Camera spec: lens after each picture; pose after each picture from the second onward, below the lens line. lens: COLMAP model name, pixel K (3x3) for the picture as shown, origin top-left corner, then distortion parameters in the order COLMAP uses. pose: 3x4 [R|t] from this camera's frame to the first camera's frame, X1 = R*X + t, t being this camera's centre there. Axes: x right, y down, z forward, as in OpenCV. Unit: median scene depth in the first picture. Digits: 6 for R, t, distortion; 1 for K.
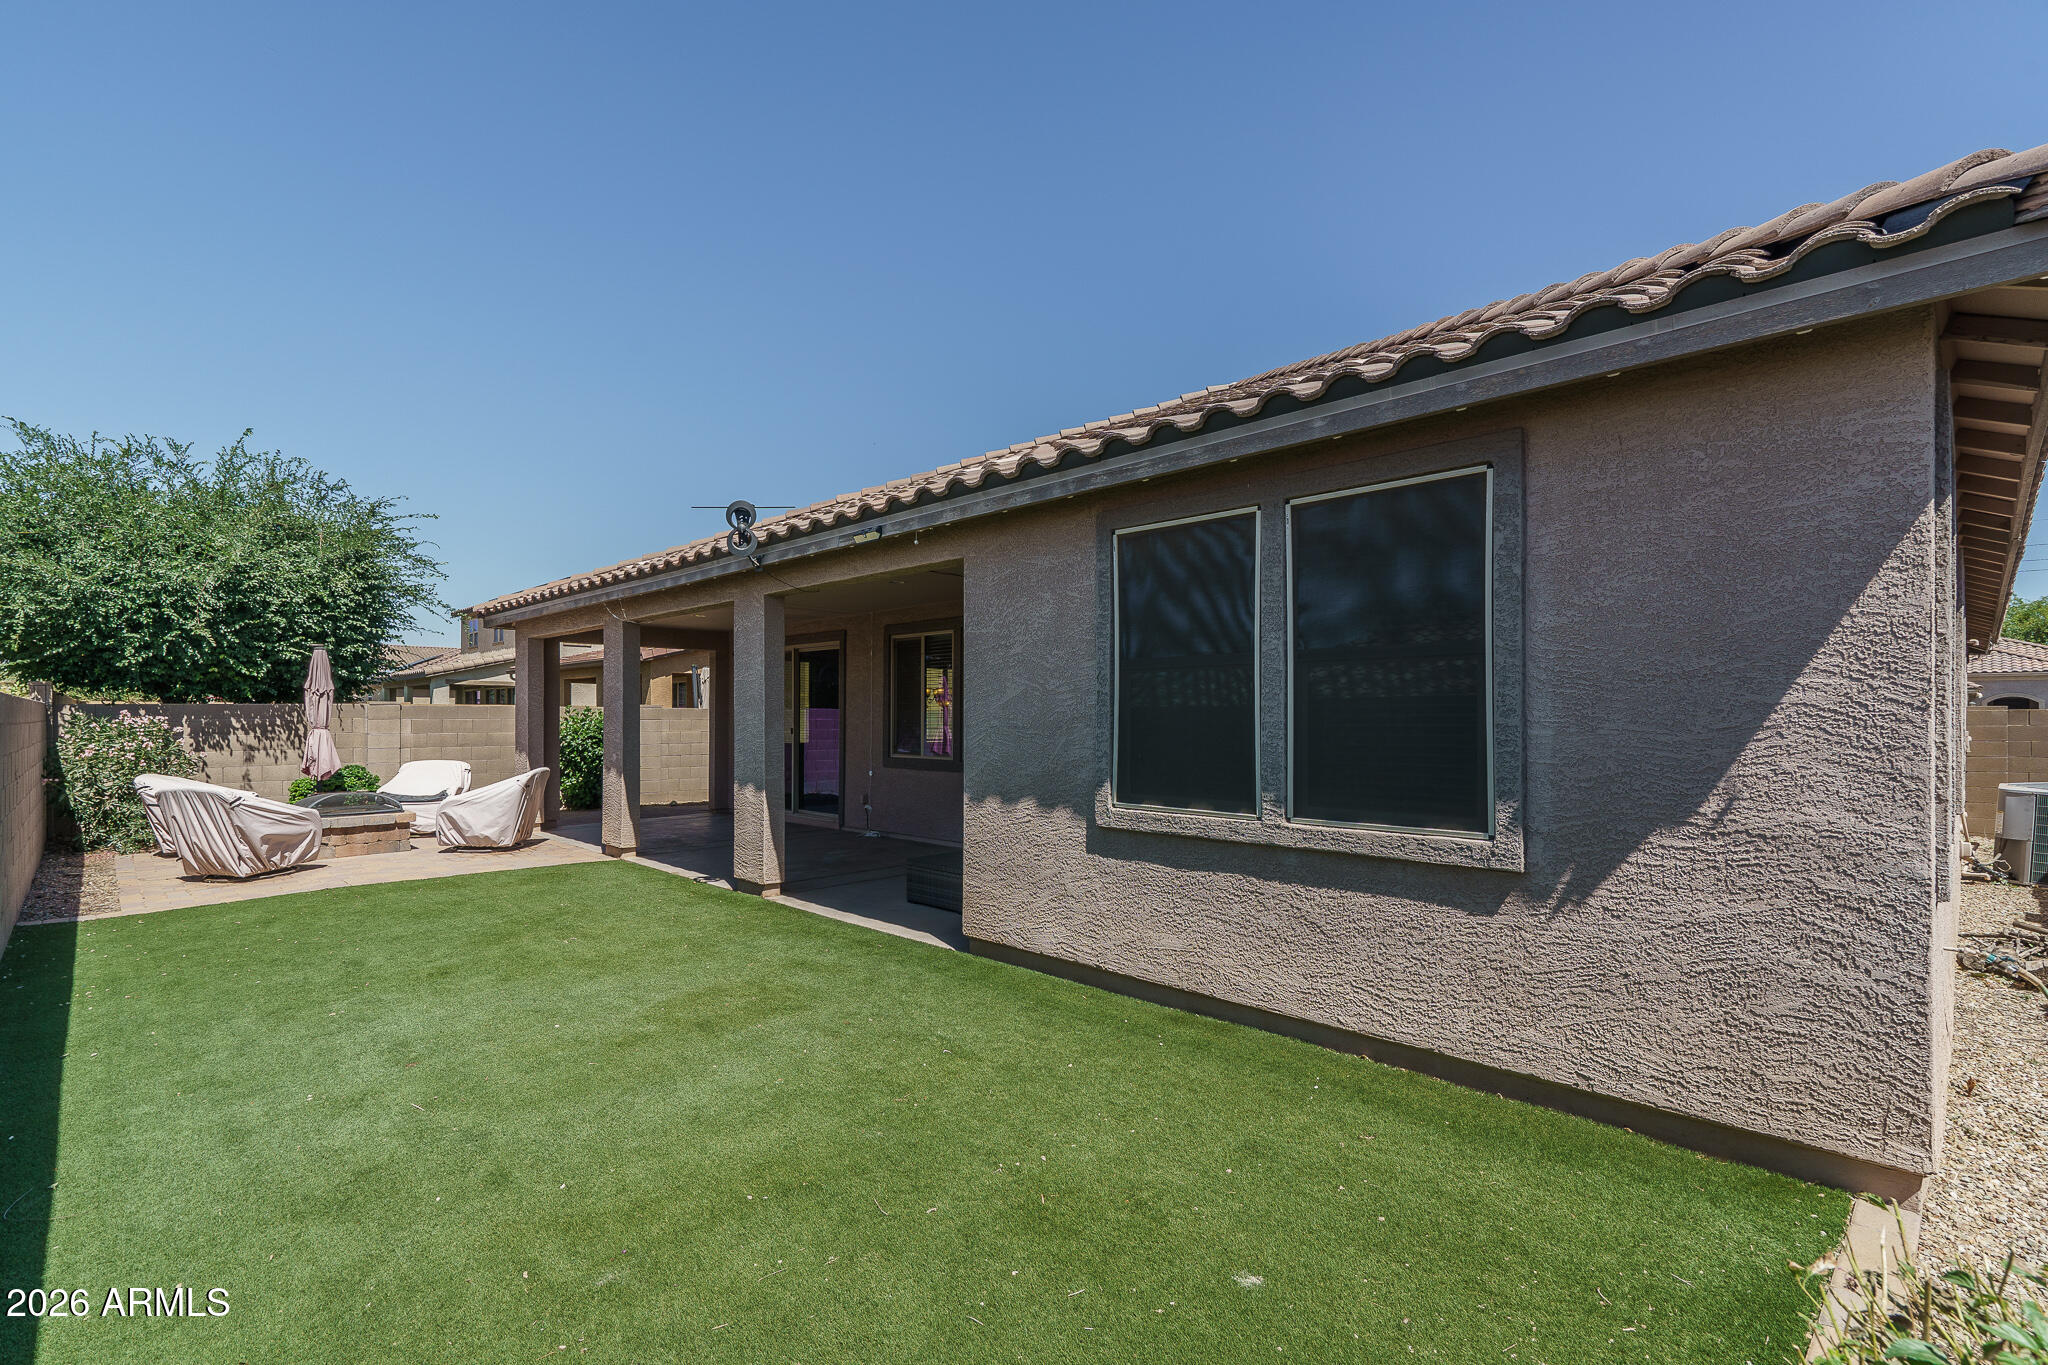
lens RADIAL K [[933.3, 0, 1008.6], [0, 933.3, 701.1], [0, 0, 1]] dist [0.003126, 0.001160]
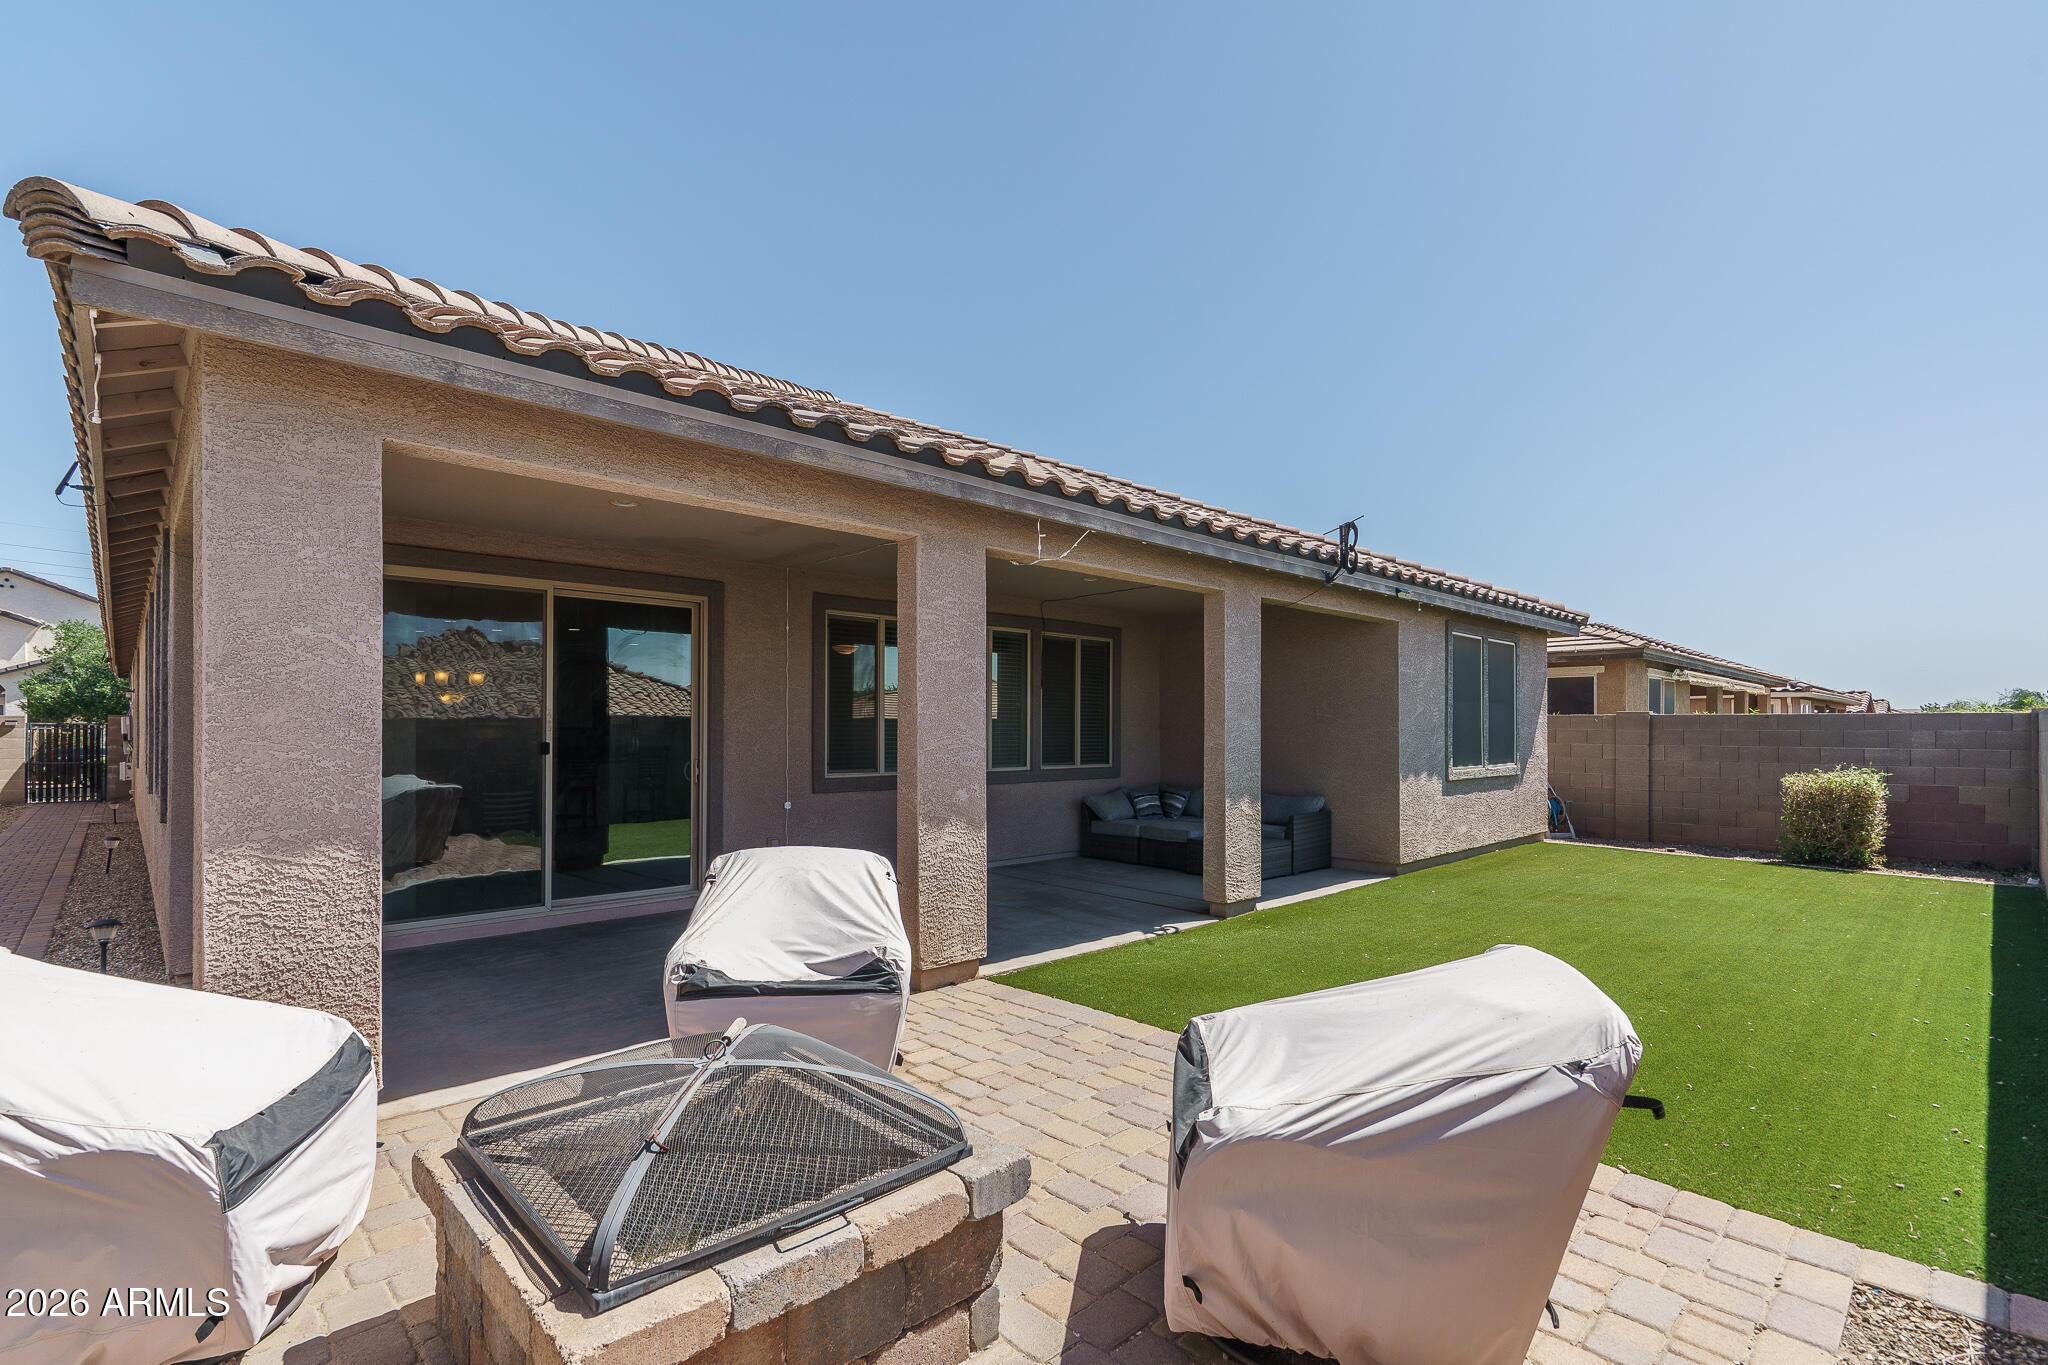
lens RADIAL K [[933.3, 0, 1023.8], [0, 933.3, 742.6], [0, 0, 1]] dist [0.003126, 0.001160]
pose [[0.010142, -0.011092, 0.999887, -0.822149], [-0.018825, 0.999759, 0.011282, 0.020734], [-0.999771, -0.018937, 0.009930, 0.822566]]
